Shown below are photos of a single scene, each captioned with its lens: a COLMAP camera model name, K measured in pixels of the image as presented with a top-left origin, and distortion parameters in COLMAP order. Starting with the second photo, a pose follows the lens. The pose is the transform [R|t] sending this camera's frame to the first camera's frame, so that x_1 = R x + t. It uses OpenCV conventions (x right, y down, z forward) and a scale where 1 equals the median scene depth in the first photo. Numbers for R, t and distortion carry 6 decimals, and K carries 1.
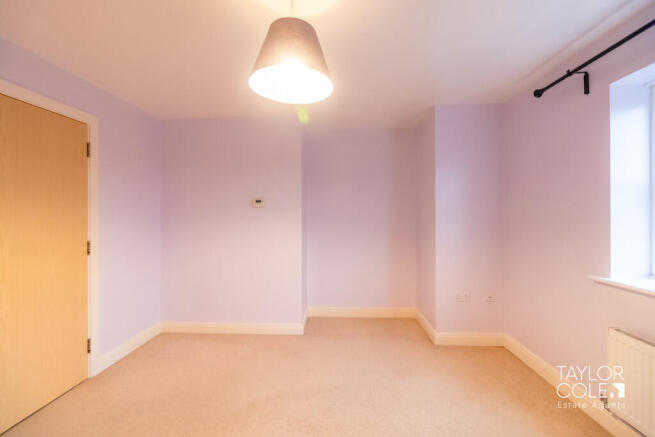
lens RADIAL K [[295.1, 0, 327.9], [0, 295.1, 212.0], [0, 0, 1]] dist [0.038091, 0.000202]
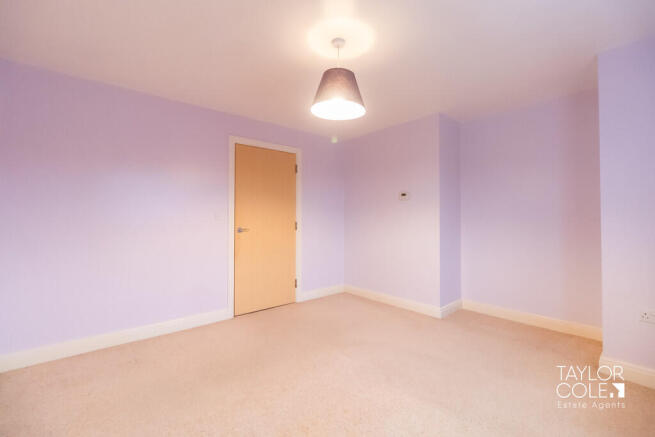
lens RADIAL K [[295.1, 0, 327.9], [0, 295.1, 212.0], [0, 0, 1]] dist [0.038091, 0.000202]
pose [[0.687323, -0.014928, -0.726199, 0.474950], [0.000916, 0.999806, -0.019686, 0.064027], [0.726351, 0.012865, 0.687203, -0.019436]]
